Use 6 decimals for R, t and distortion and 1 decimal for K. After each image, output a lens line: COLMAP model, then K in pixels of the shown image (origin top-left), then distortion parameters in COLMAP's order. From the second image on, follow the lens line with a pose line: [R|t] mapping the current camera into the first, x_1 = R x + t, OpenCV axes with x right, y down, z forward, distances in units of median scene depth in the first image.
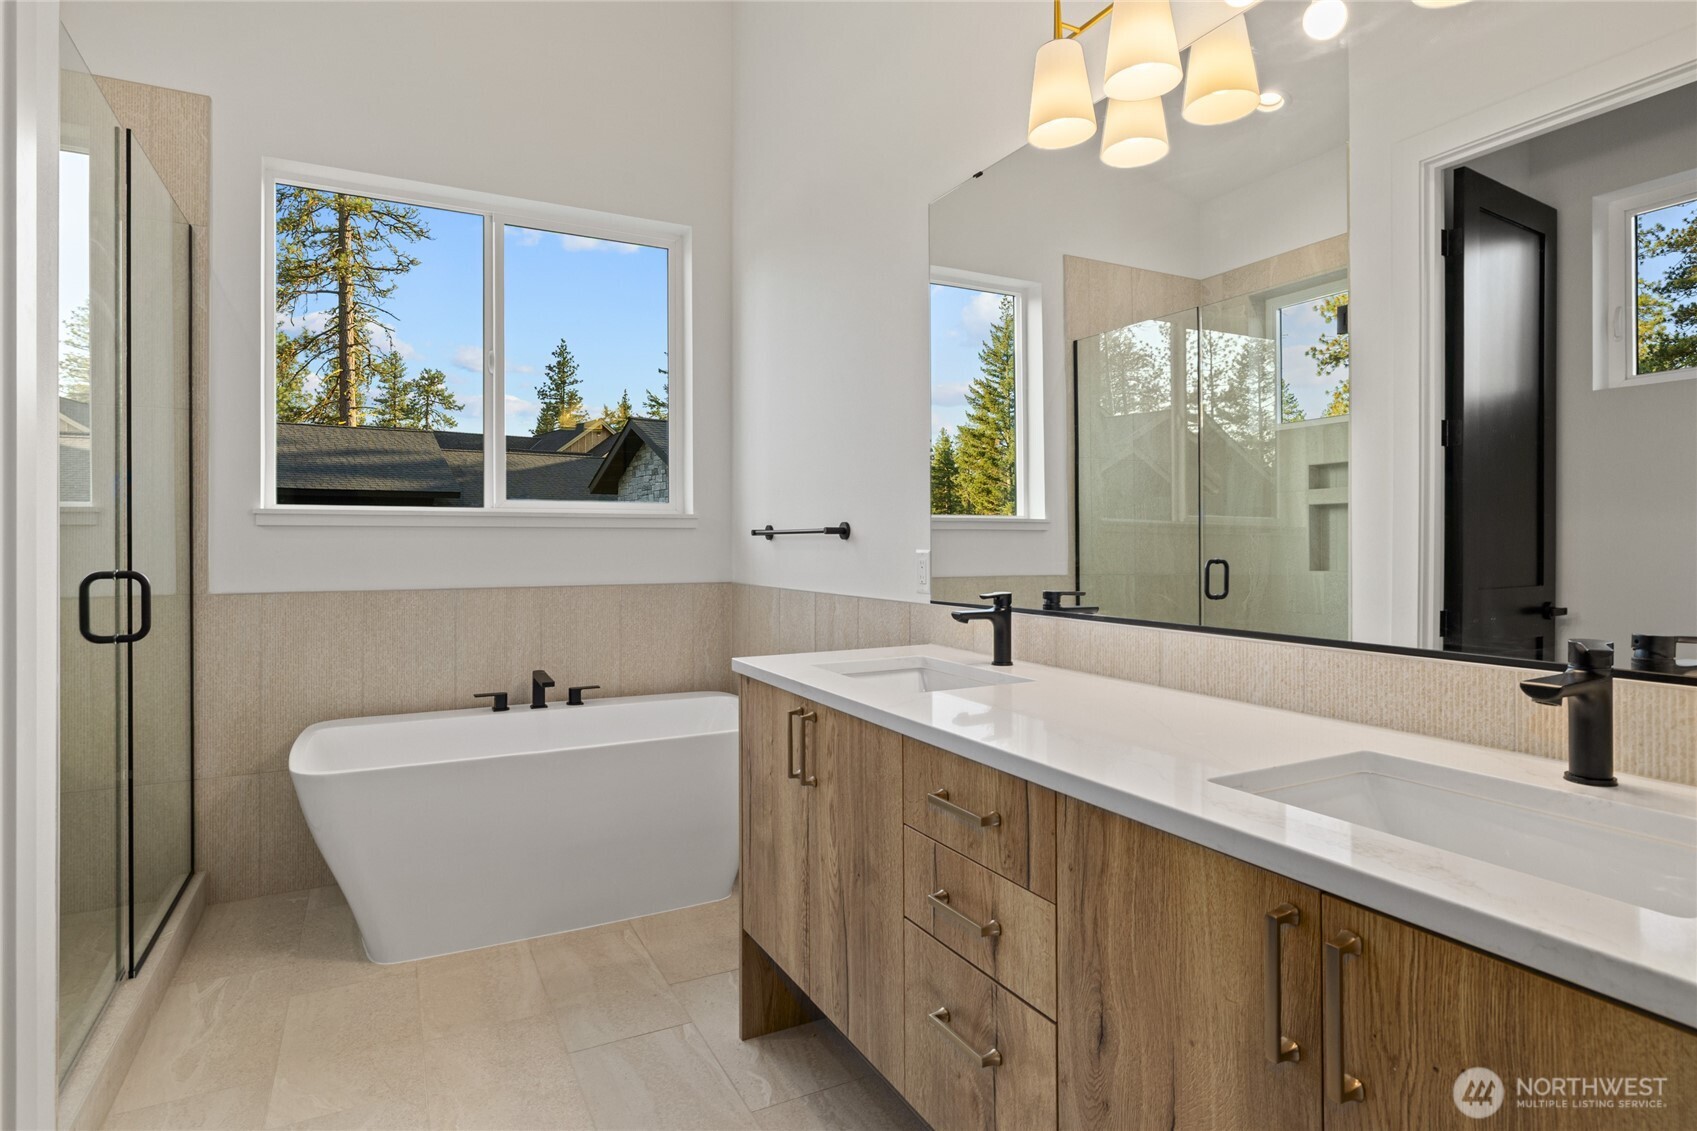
lens RADIAL K [[891.9, 0, 847.8], [0, 891.9, 546.3], [0, 0, 1]] dist [0.000094, 0.000008]
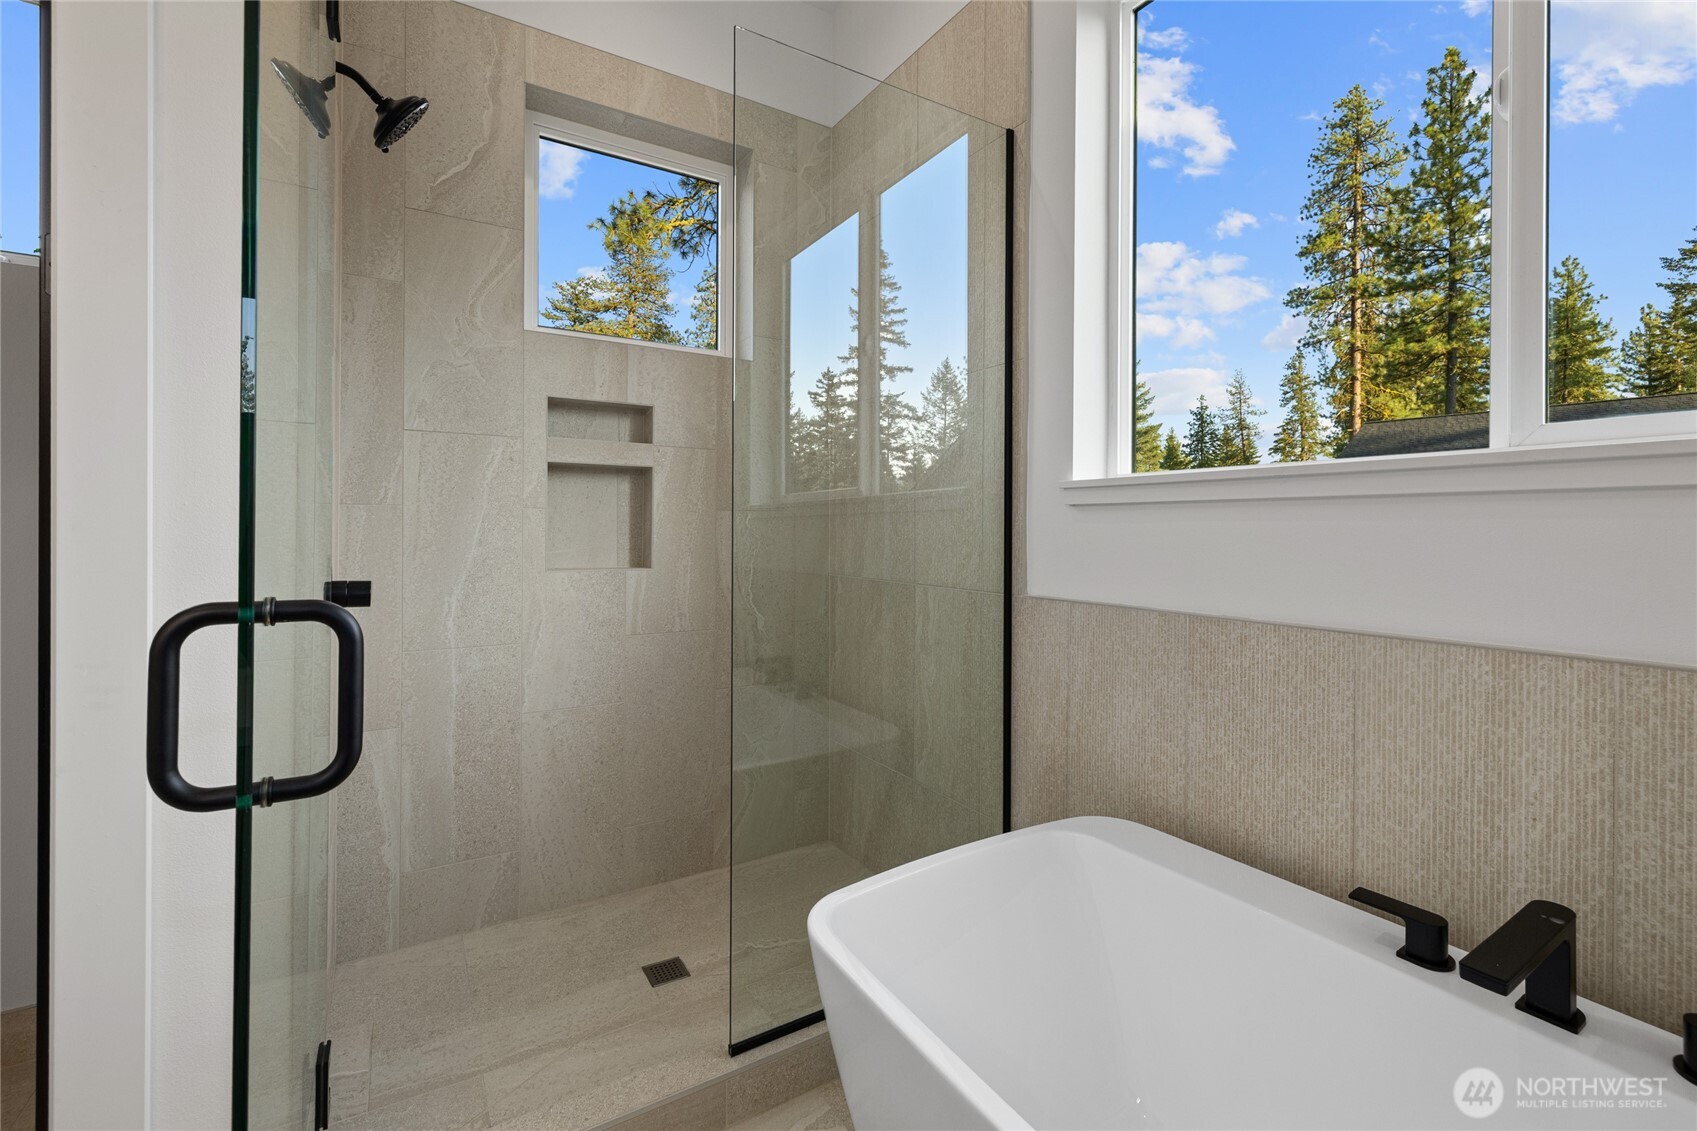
lens RADIAL K [[720.7, 0, 850.4], [0, 720.7, 520.2], [0, 0, 1]] dist [-0.001297, -0.000182]
pose [[0.075875, -0.002001, -0.997115, -0.096350], [-0.001522, 0.999997, -0.002122, -0.009186], [0.997116, 0.001678, 0.075872, 0.745482]]
